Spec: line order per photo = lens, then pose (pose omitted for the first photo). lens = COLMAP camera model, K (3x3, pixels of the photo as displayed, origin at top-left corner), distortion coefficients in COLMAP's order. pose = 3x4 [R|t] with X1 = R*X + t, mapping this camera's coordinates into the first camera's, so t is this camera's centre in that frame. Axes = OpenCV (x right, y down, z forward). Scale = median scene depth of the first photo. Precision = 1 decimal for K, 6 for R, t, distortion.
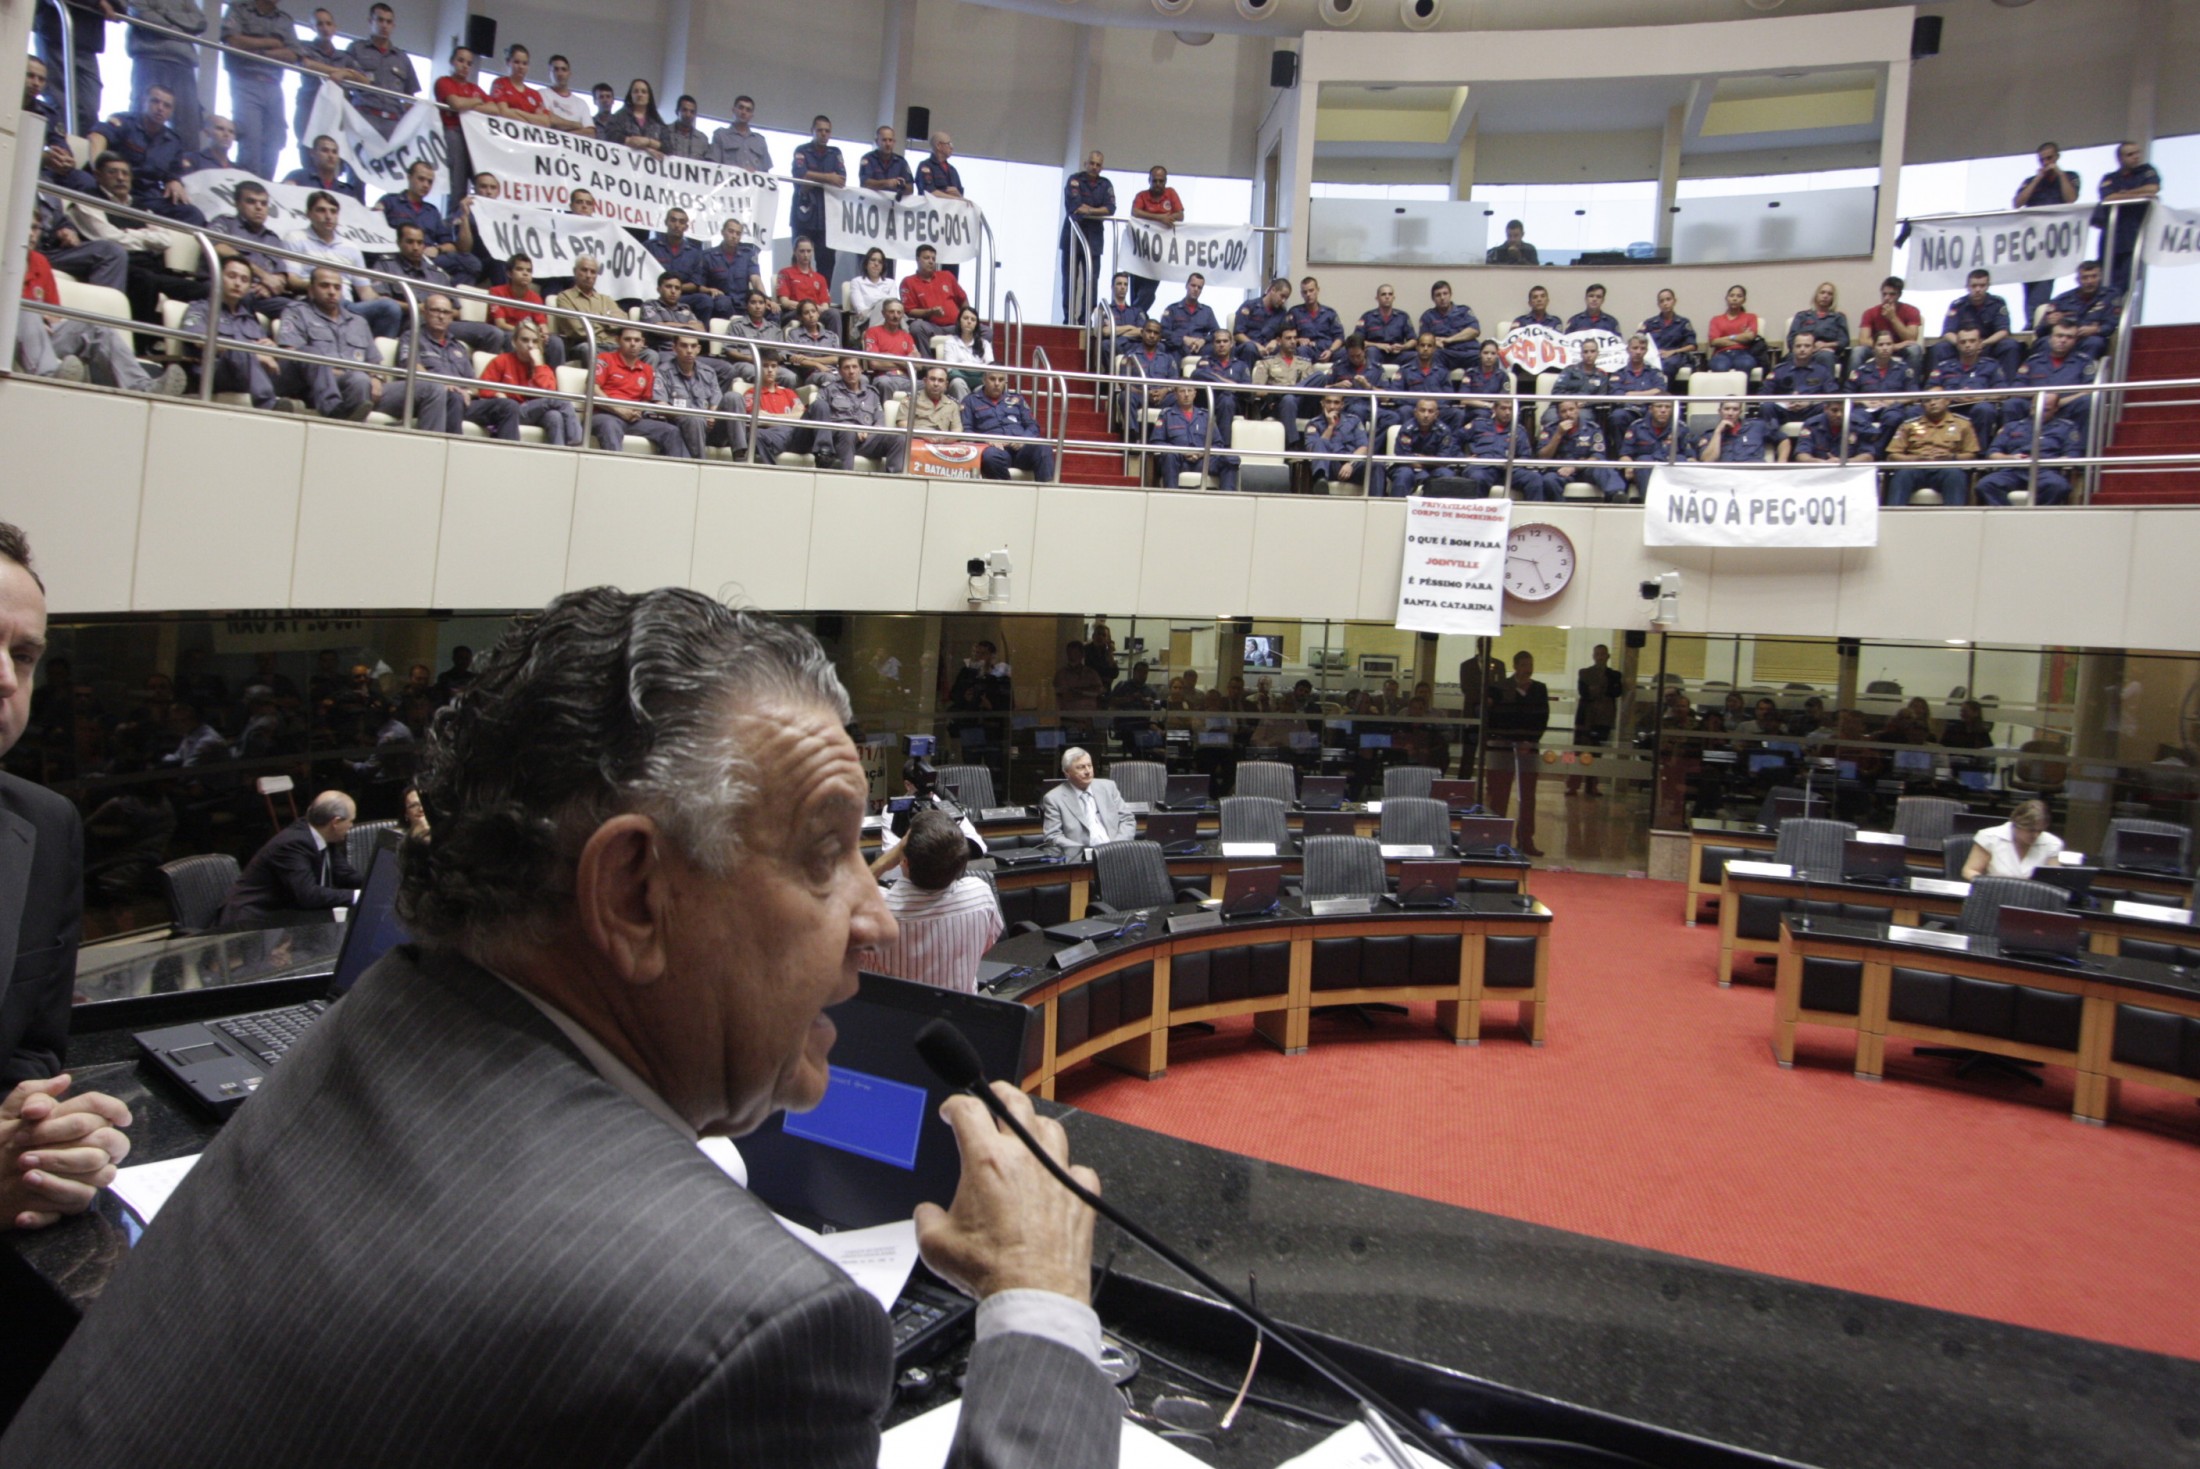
lens RADIAL K [[1572.8, 0, 1085.6], [0, 1572.8, 689.8], [0, 0, 1]] dist [-0.003963, 0.014386]
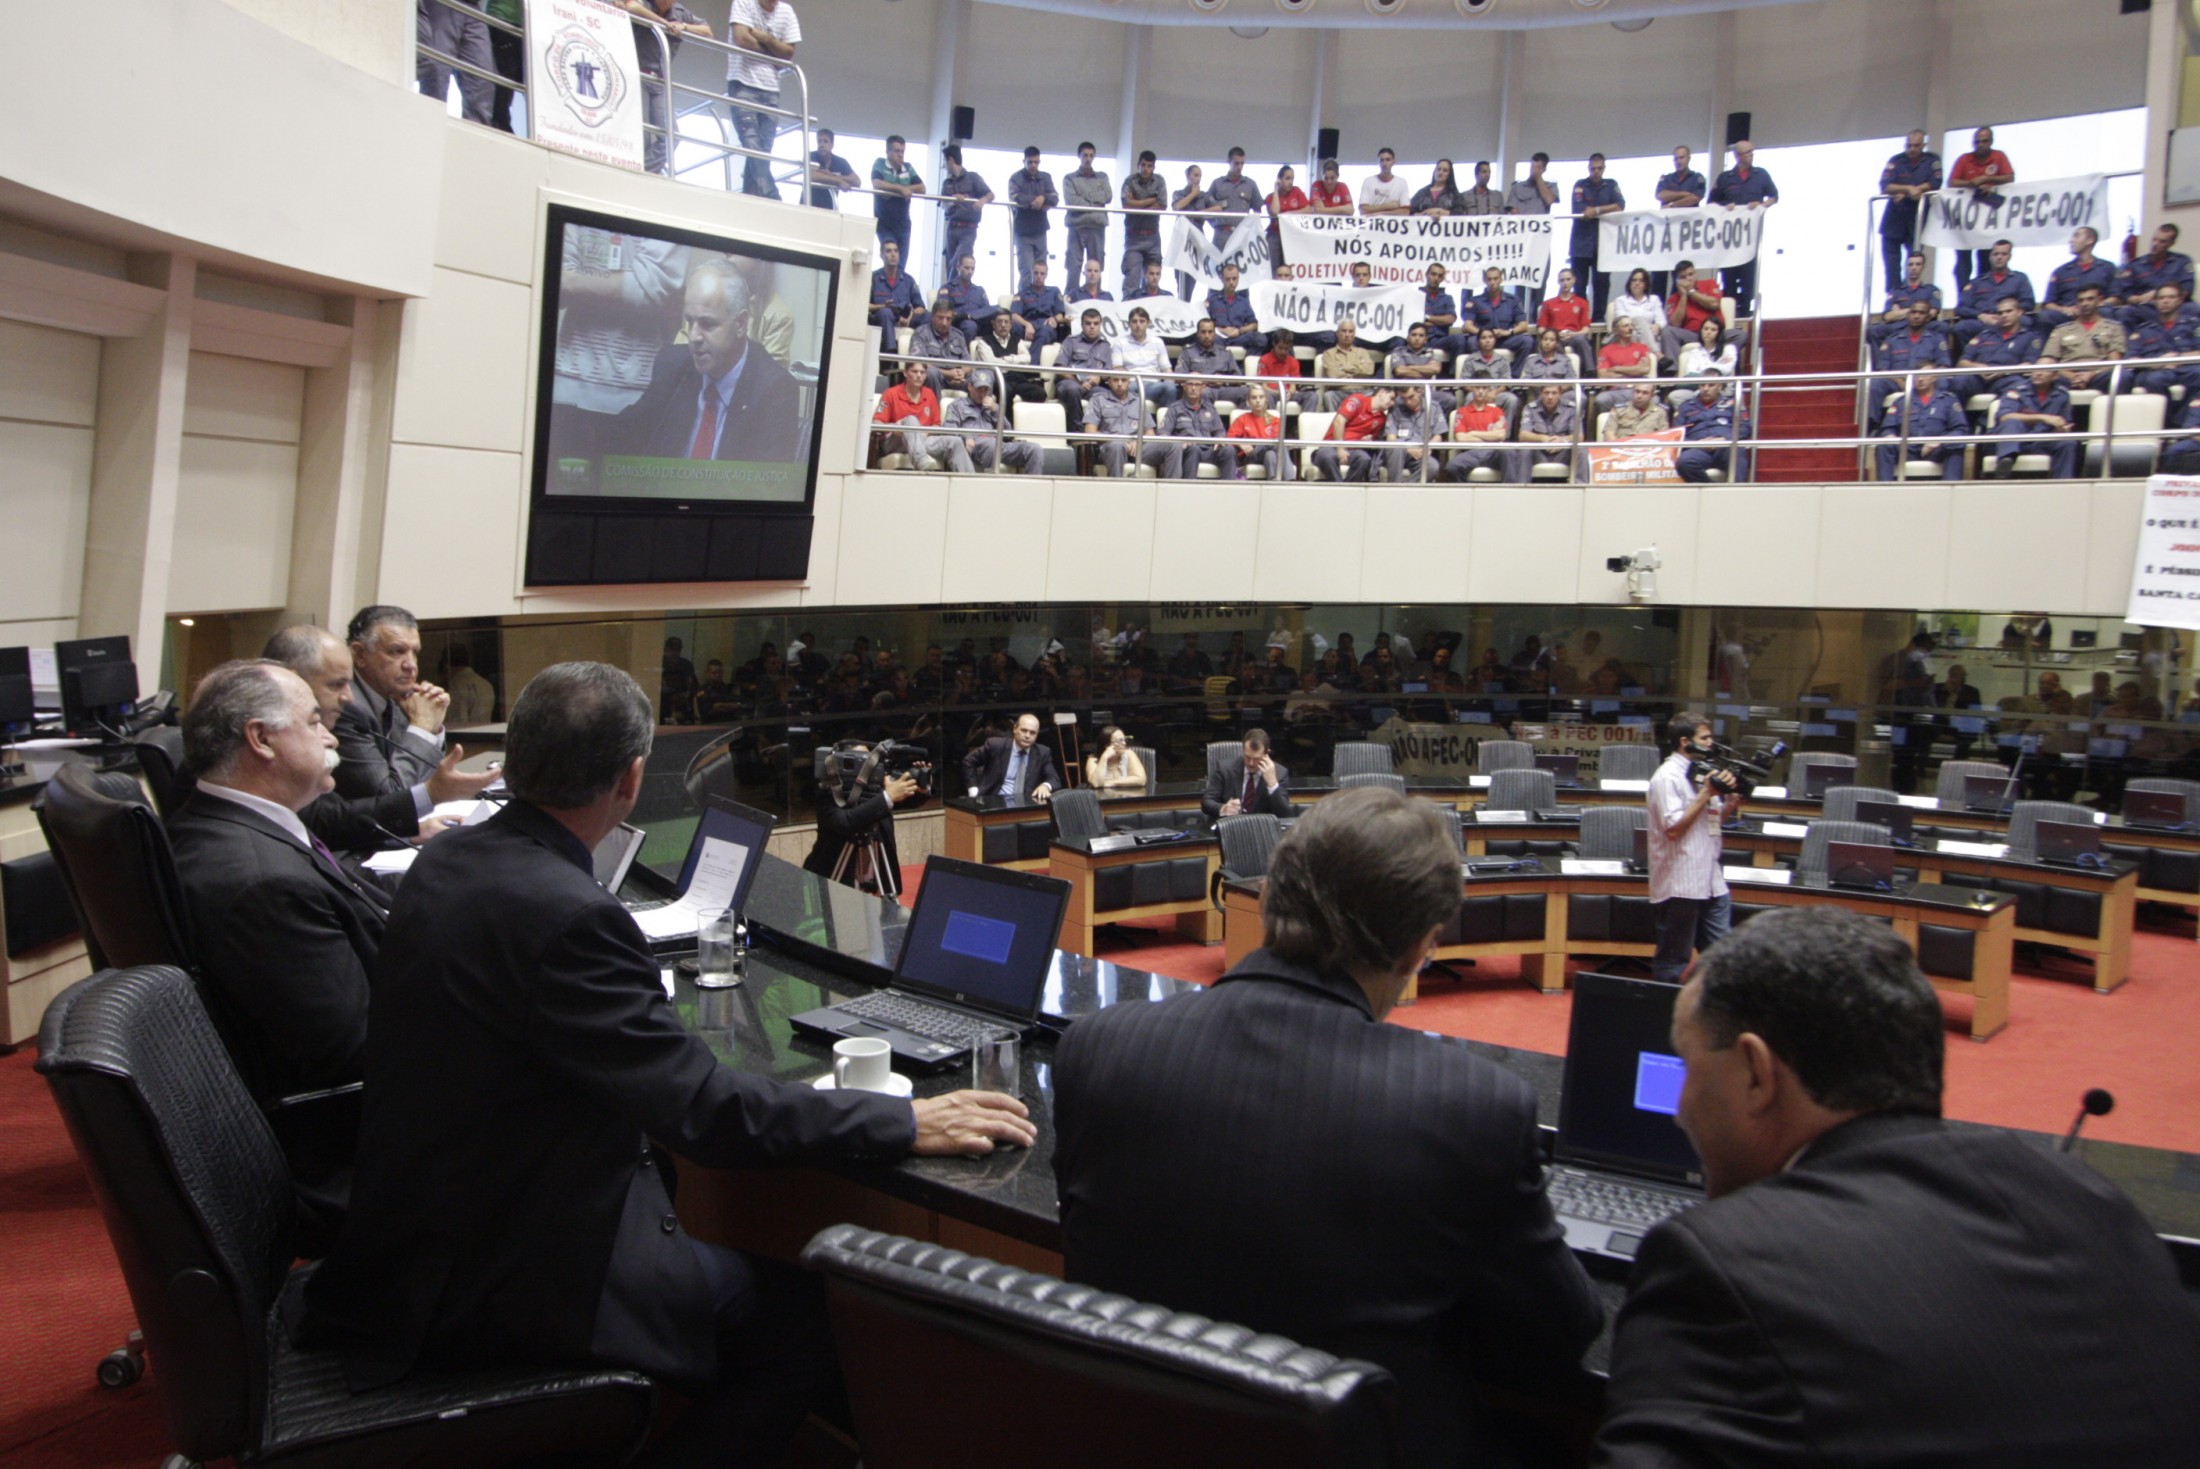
lens RADIAL K [[1572.8, 0, 1071.8], [0, 1572.8, 730.2], [0, 0, 1]] dist [-0.003963, 0.014386]
pose [[0.748243, 0.054413, -0.661189, 0.348109], [-0.032684, 0.998444, 0.045181, 0.002170], [0.662619, -0.012197, 0.748858, -0.088551]]
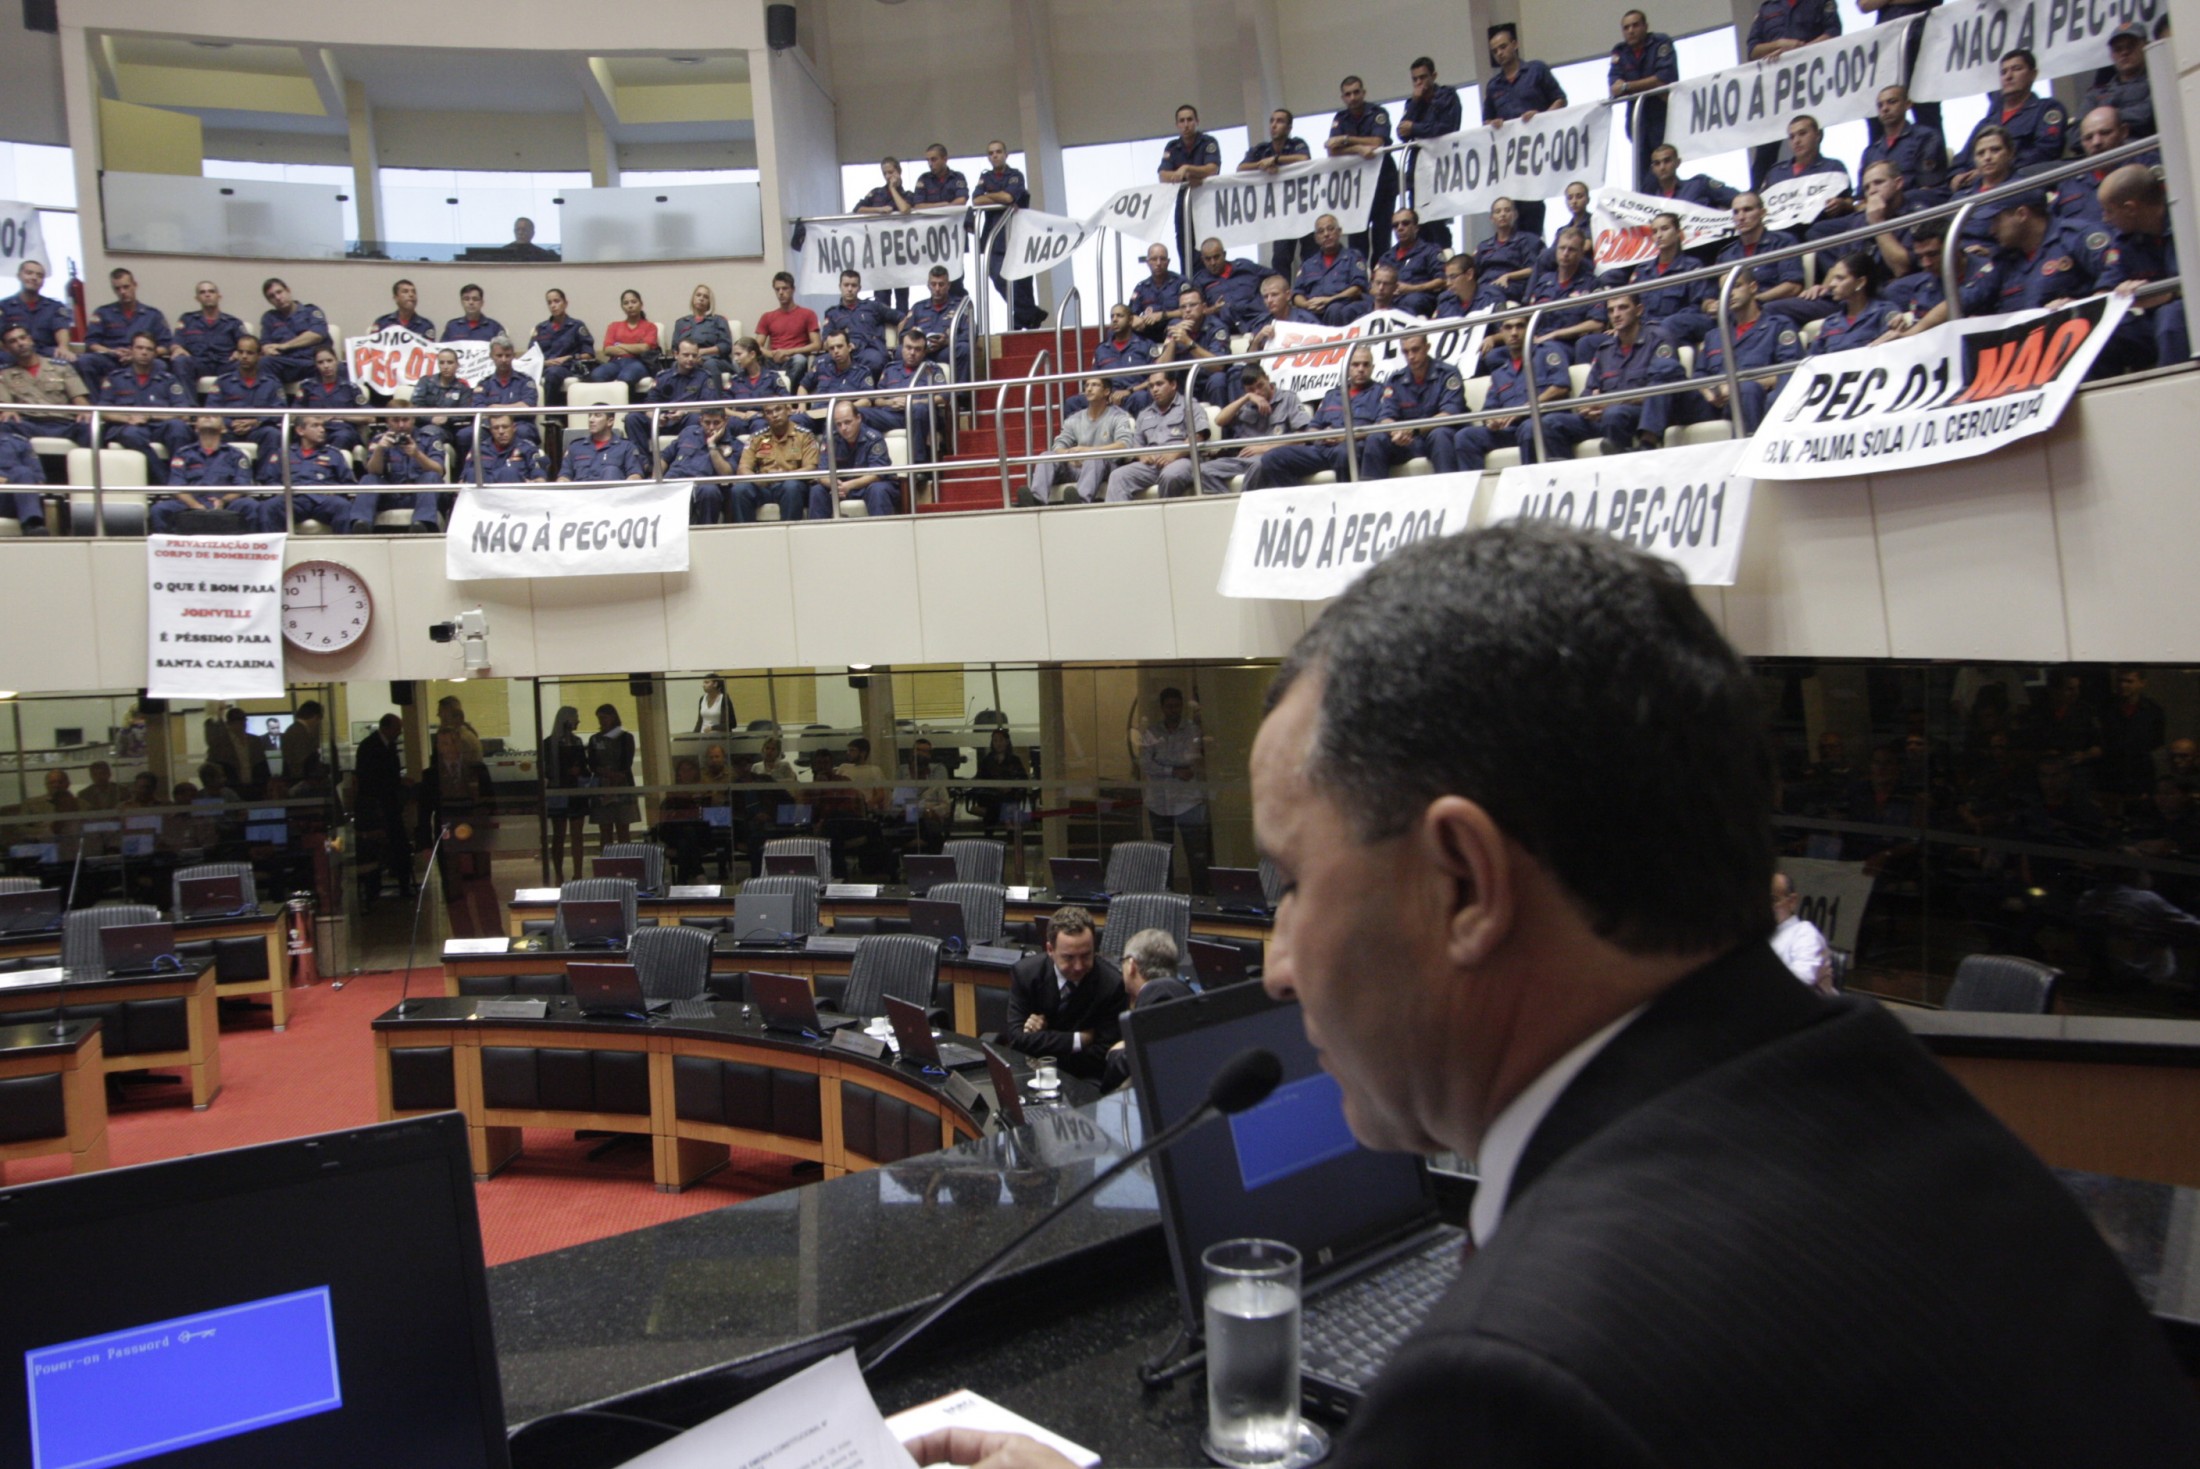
lens RADIAL K [[1751.1, 0, 1094.6], [0, 1751.1, 732.3], [0, 0, 1]] dist [-0.017609, 0.034407]
pose [[0.921493, -0.081590, 0.379729, 0.304864], [0.086026, 0.996279, 0.005302, 0.016601], [-0.378749, 0.027781, 0.925083, -0.021689]]
